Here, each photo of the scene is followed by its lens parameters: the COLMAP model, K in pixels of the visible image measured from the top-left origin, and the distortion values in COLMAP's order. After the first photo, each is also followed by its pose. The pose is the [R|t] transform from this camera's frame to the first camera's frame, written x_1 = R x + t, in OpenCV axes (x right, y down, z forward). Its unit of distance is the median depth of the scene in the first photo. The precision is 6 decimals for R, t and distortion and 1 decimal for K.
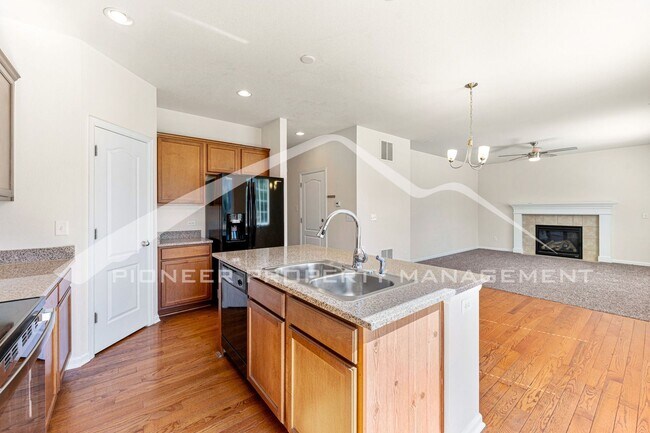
lens RADIAL K [[261.6, 0, 323.0], [0, 261.6, 210.6], [0, 0, 1]] dist [0.010378, 0.000423]
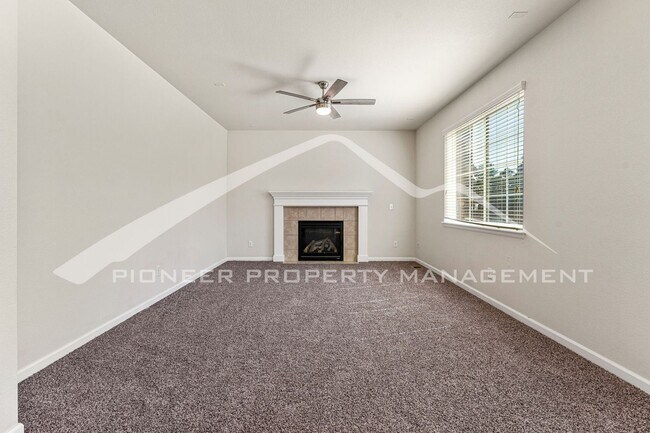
lens RADIAL K [[288.0, 0, 320.5], [0, 288.0, 209.9], [0, 0, 1]] dist [0.000906, 0.000113]
pose [[0.618507, -0.008241, 0.785736, 0.244698], [0.000964, 0.999952, 0.009729, 0.017858], [-0.785778, -0.005260, 0.618486, 0.517323]]
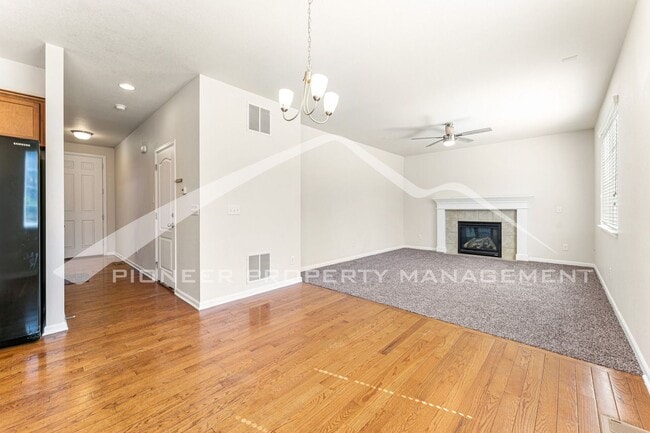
lens RADIAL K [[261.6, 0, 321.0], [0, 261.6, 210.8], [0, 0, 1]] dist [0.010378, 0.000423]
pose [[0.989343, -0.000235, 0.145605, 0.229423], [0.000146, 1.000000, 0.000627, 0.019686], [-0.145606, -0.000599, 0.989343, 0.188022]]
